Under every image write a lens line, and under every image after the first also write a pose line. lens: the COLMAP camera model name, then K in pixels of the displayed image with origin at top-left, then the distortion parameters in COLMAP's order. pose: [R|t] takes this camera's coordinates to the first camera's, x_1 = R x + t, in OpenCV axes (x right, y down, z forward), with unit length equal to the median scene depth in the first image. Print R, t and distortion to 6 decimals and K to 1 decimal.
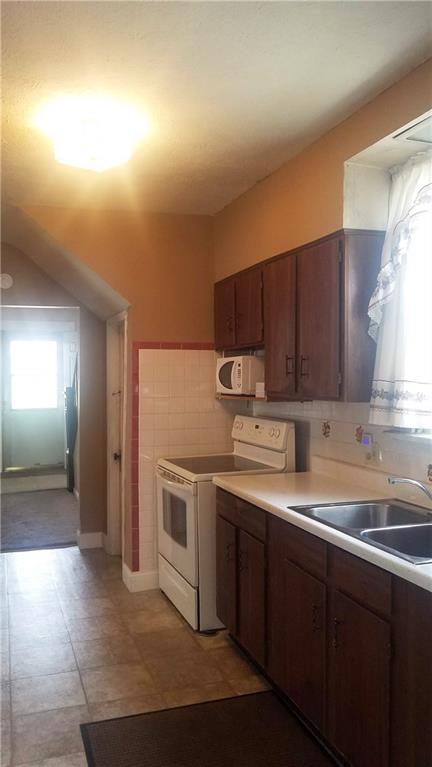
lens RADIAL K [[618.1, 0, 197.7], [0, 618.1, 395.7], [0, 0, 1]] dist [0.005313, 0.012481]
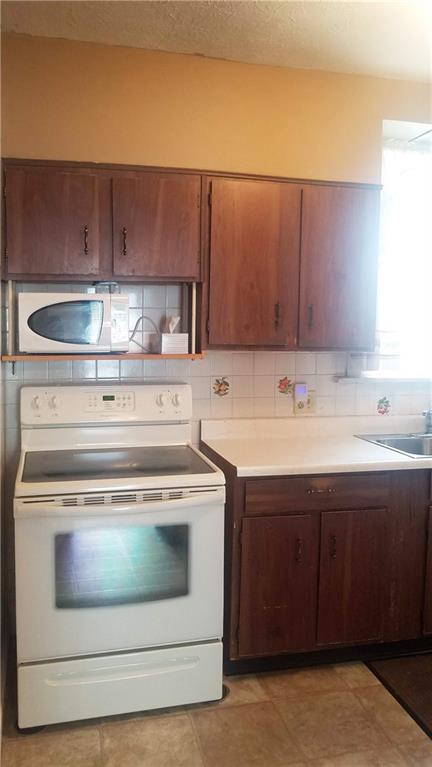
lens RADIAL K [[604.7, 0, 203.0], [0, 604.7, 374.0], [0, 0, 1]] dist [-0.004931, 0.000745]
pose [[0.065122, -0.073366, 0.995177, -0.714407], [0.021770, 0.997161, 0.072087, -0.028427], [-0.997640, 0.016971, 0.066534, 1.083273]]
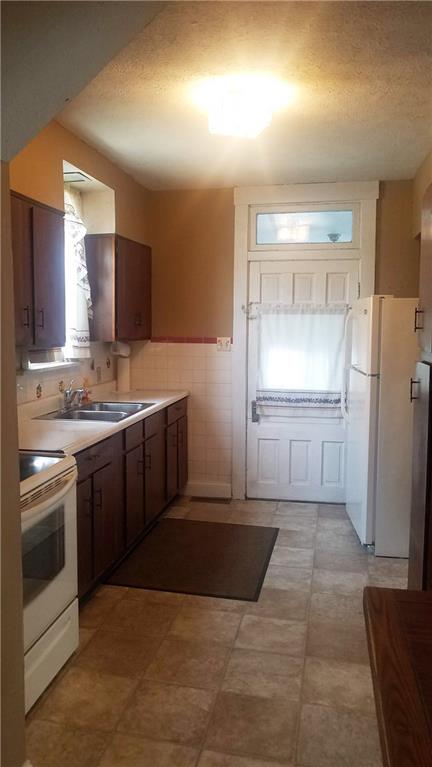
lens RADIAL K [[604.7, 0, 203.0], [0, 604.7, 374.0], [0, 0, 1]] dist [-0.004931, 0.000745]
pose [[-0.865490, -0.041230, 0.499226, -0.580988], [0.019177, 0.993149, 0.115269, -0.064370], [-0.500558, 0.109338, -0.858770, 1.733705]]
